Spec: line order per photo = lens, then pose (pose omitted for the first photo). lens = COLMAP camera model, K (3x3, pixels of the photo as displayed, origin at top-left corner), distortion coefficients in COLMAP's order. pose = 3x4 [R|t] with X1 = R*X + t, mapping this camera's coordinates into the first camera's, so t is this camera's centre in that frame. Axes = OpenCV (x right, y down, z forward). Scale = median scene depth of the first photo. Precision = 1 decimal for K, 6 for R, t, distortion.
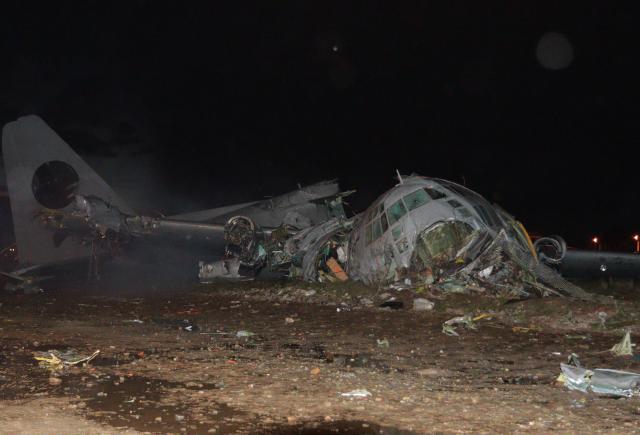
lens RADIAL K [[1039.8, 0, 320.0], [0, 1039.8, 217.5], [0, 0, 1]] dist [0.140146, 0.028537]
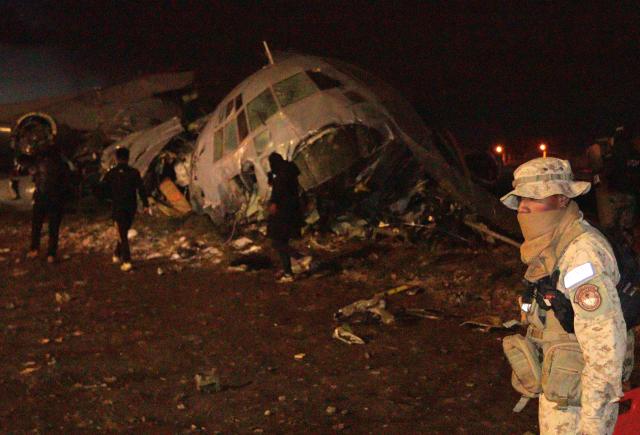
lens RADIAL K [[1039.8, 0, 320.0], [0, 1039.8, 217.5], [0, 0, 1]] dist [0.140146, 0.028537]
pose [[0.994329, 0.004887, 0.106236, 0.041265], [-0.014577, 0.995779, 0.090624, 0.002407], [-0.105345, -0.091659, 0.990203, 0.366629]]
